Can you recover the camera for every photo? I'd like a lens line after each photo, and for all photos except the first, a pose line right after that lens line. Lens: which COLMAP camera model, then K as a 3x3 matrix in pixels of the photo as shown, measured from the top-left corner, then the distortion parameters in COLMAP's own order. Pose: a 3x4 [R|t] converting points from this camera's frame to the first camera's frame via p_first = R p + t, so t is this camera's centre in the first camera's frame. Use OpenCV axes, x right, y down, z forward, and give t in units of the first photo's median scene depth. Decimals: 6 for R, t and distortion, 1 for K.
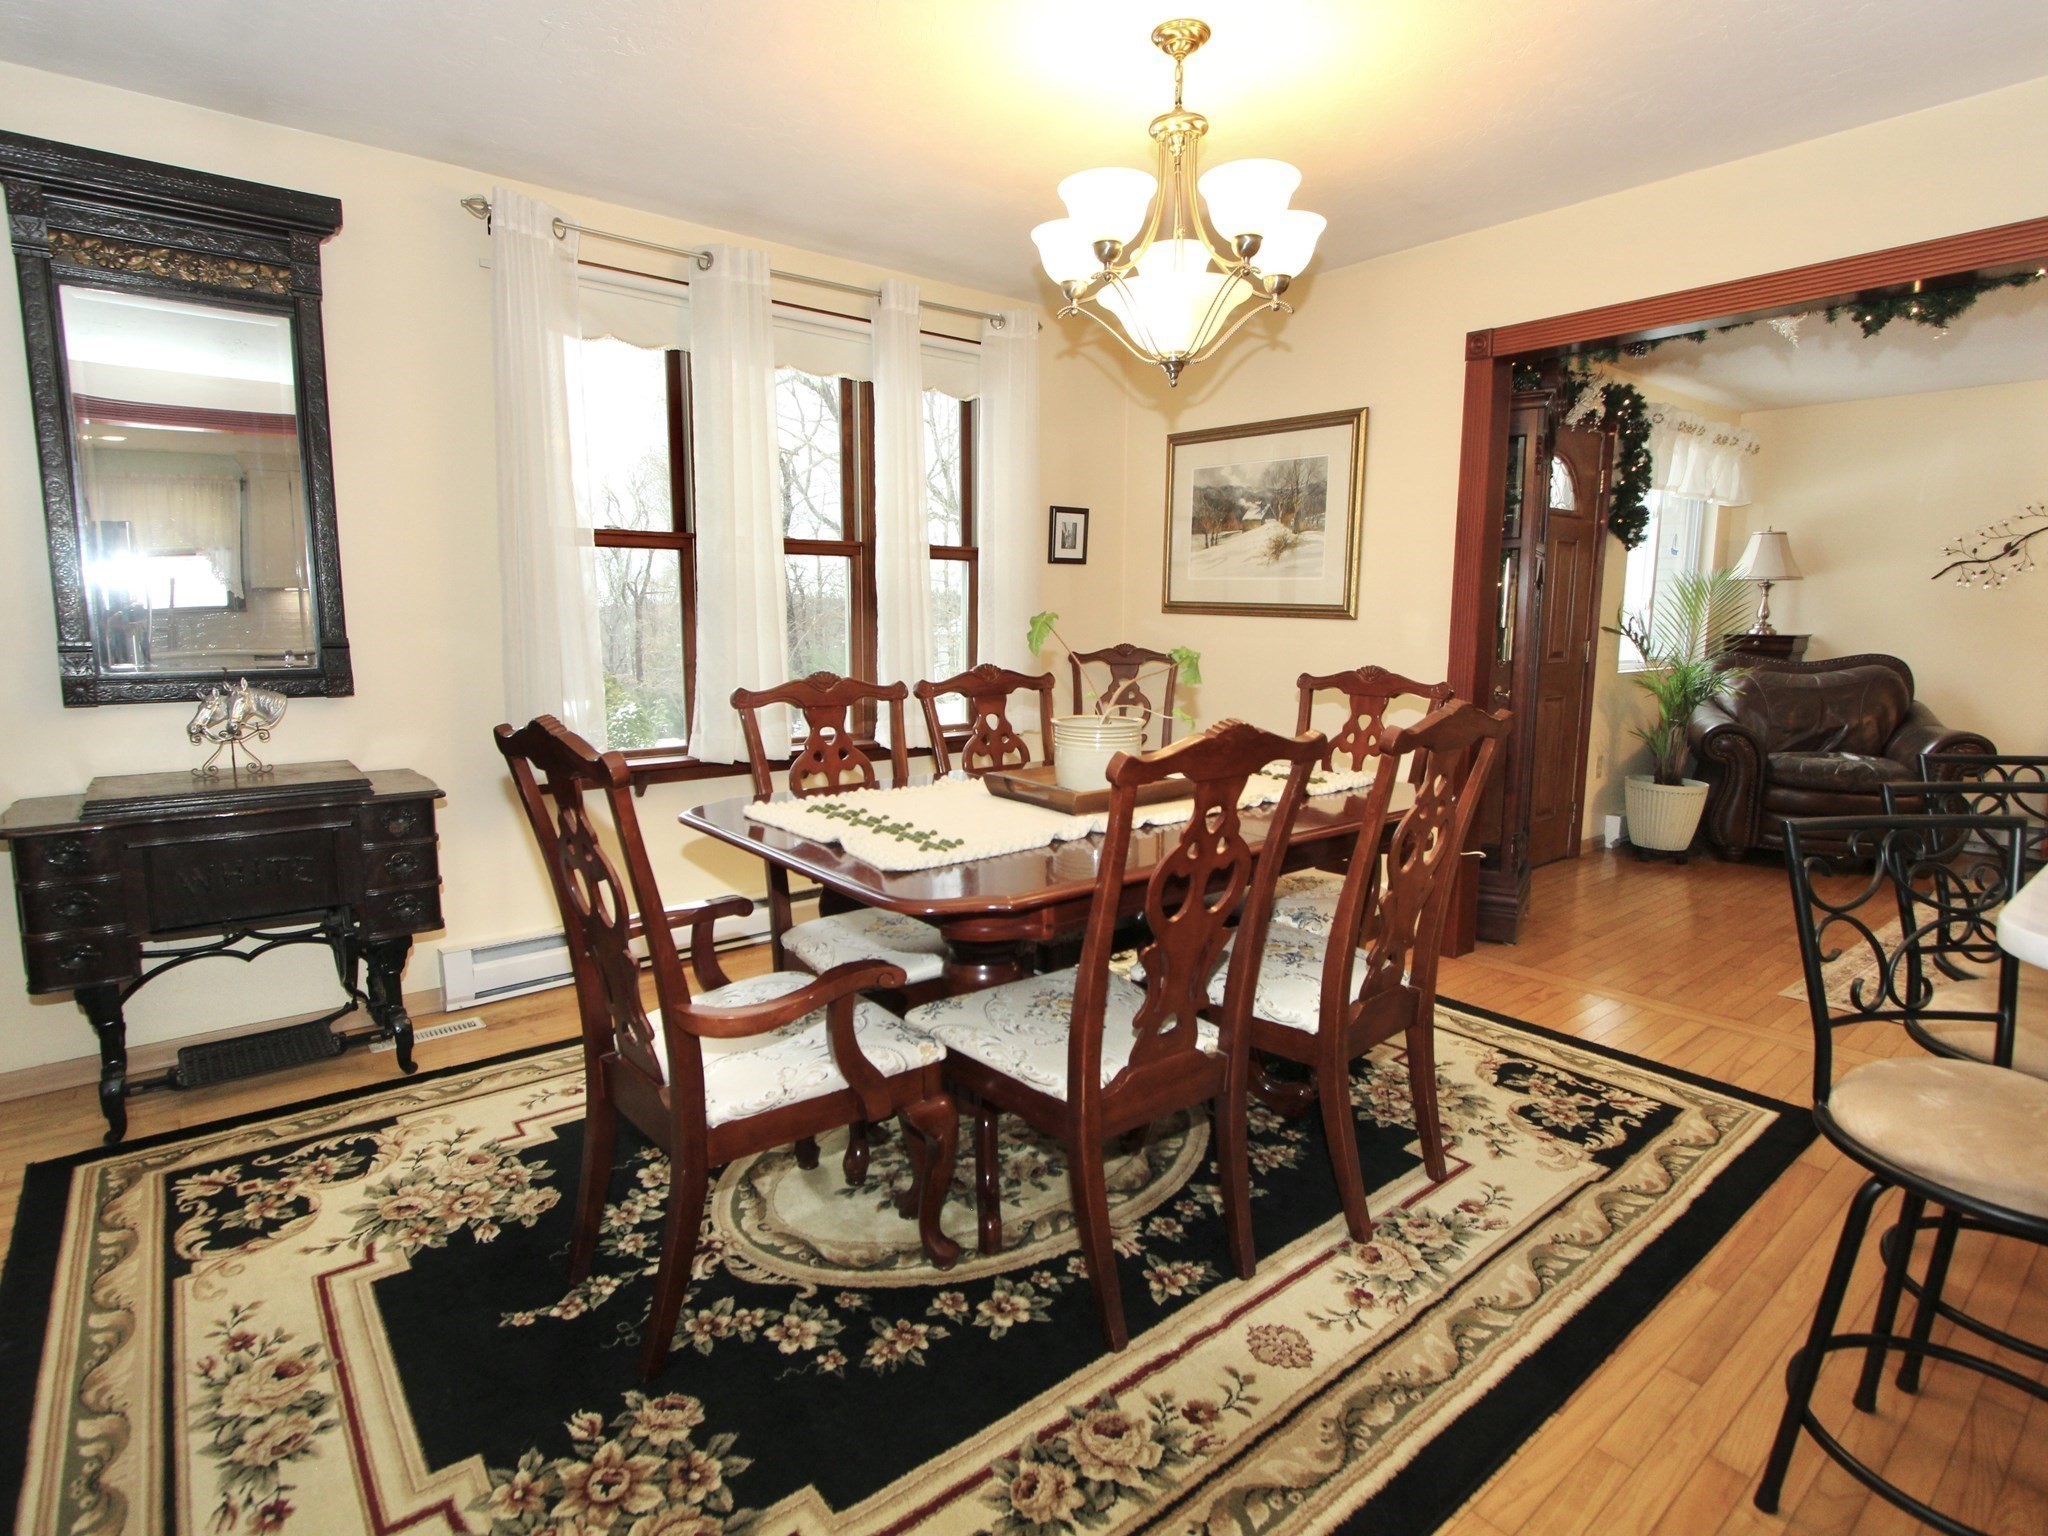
lens RADIAL K [[1074.0, 0, 1014.7], [0, 1074.0, 764.4], [0, 0, 1]] dist [-0.012561, 0.000435]
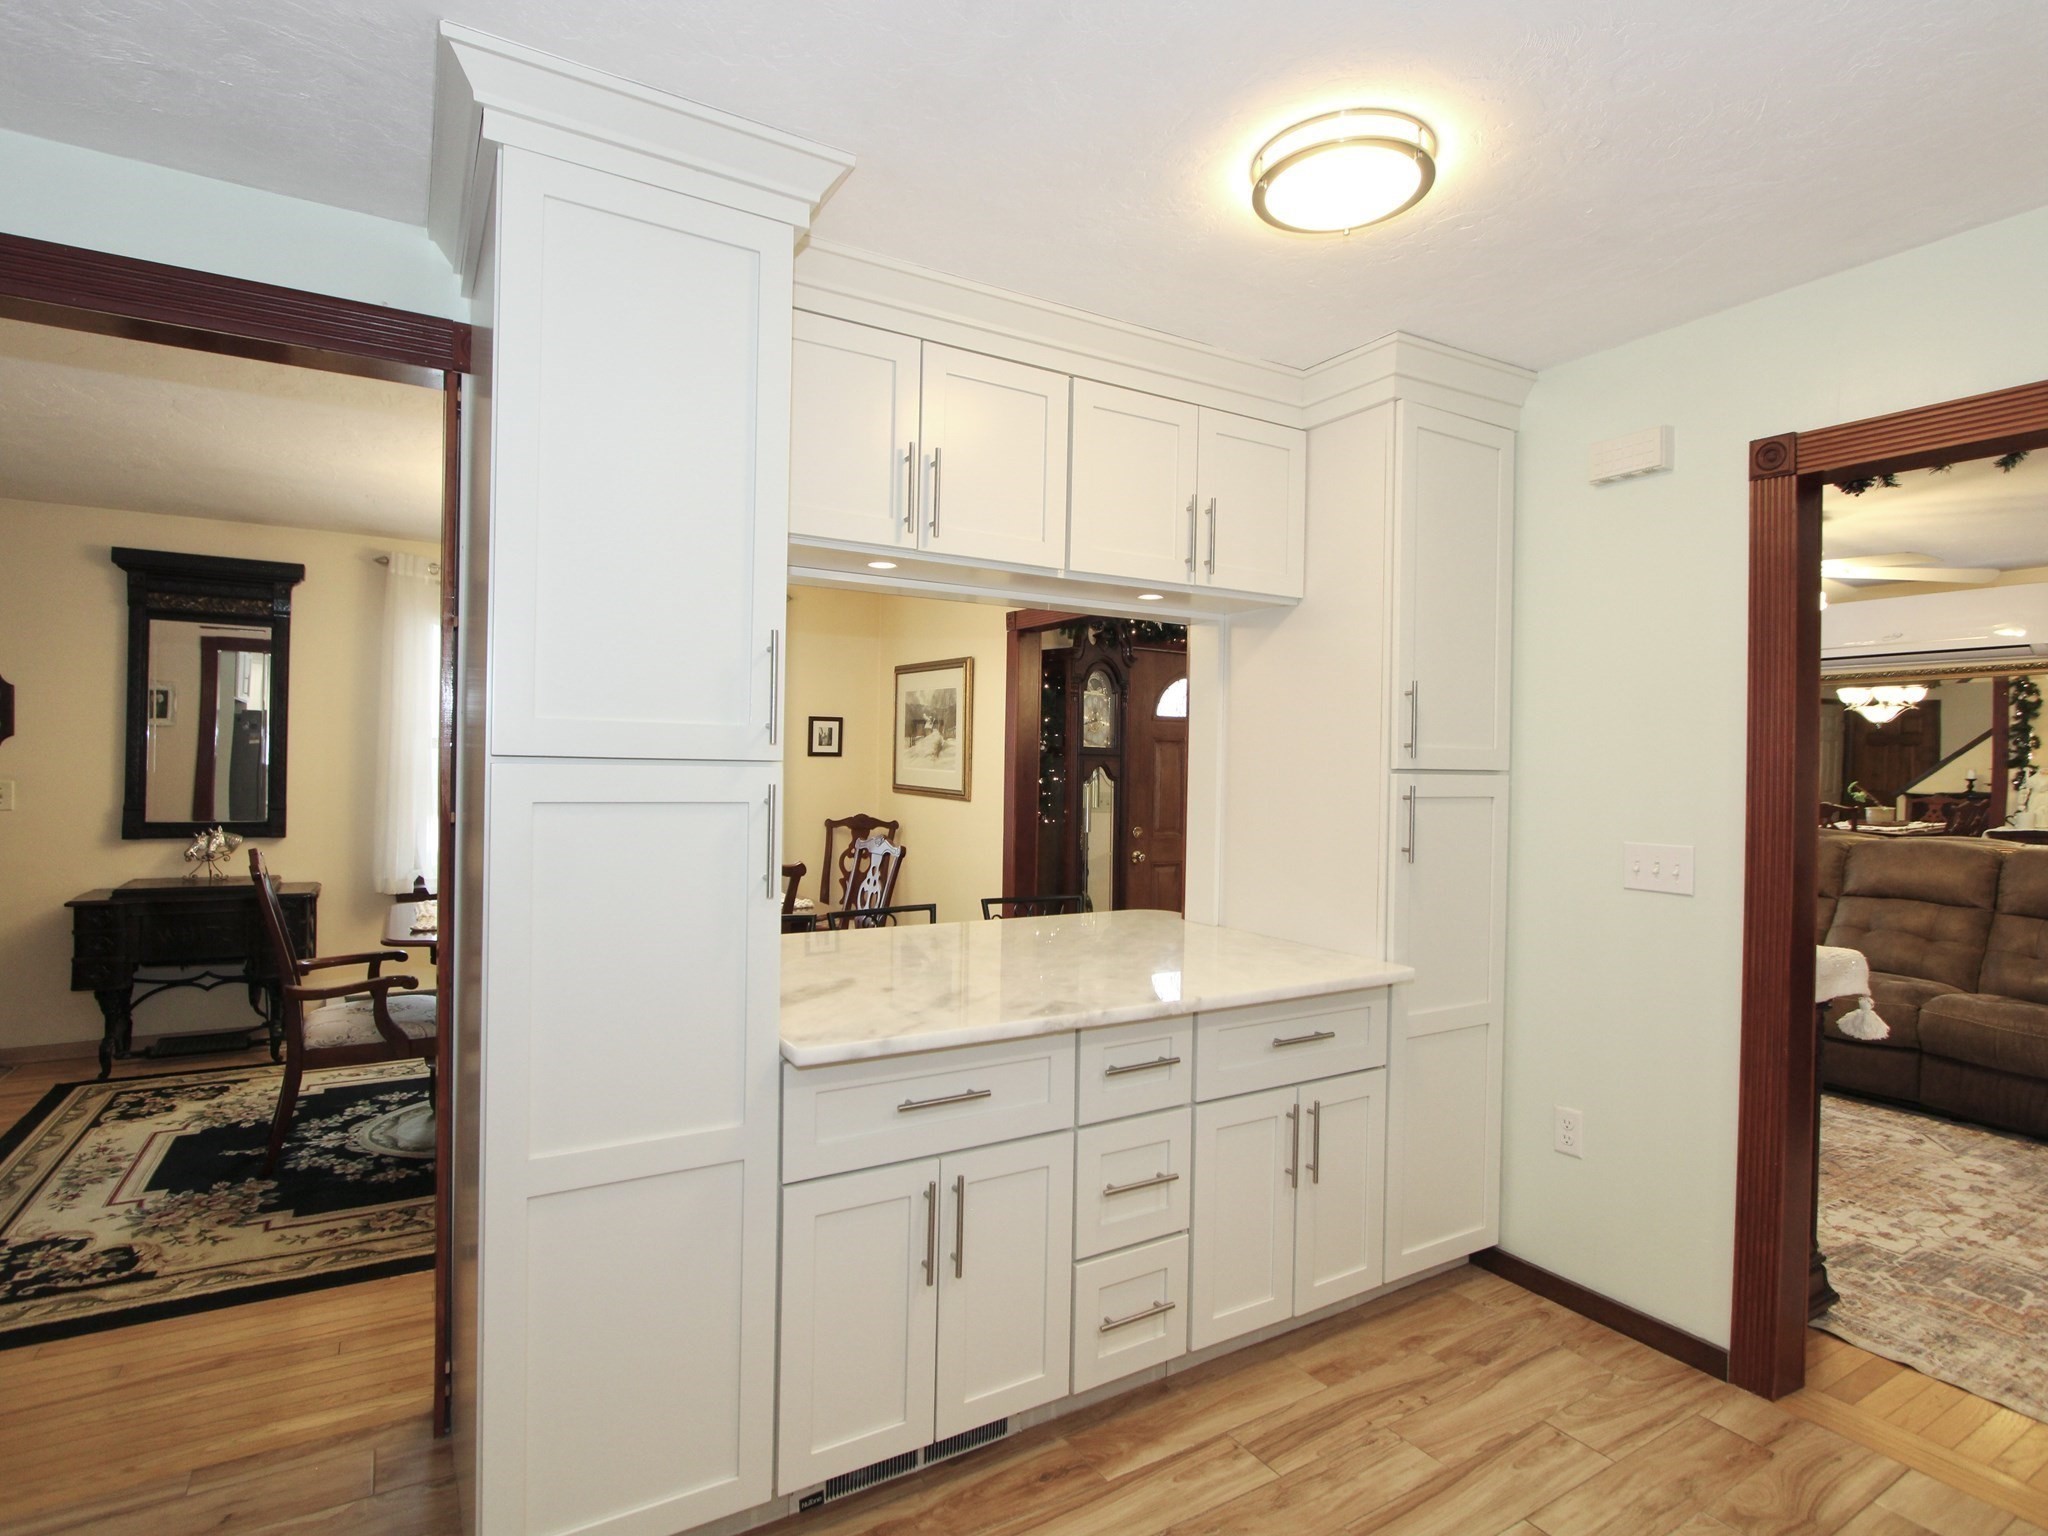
lens RADIAL K [[1074.0, 0, 1014.7], [0, 1074.0, 764.4], [0, 0, 1]] dist [-0.012561, 0.000435]
pose [[0.987920, 0.012127, -0.154492, 0.976677], [-0.034646, 0.988983, -0.143918, 0.031021], [0.151044, 0.147532, 0.977456, -0.628247]]
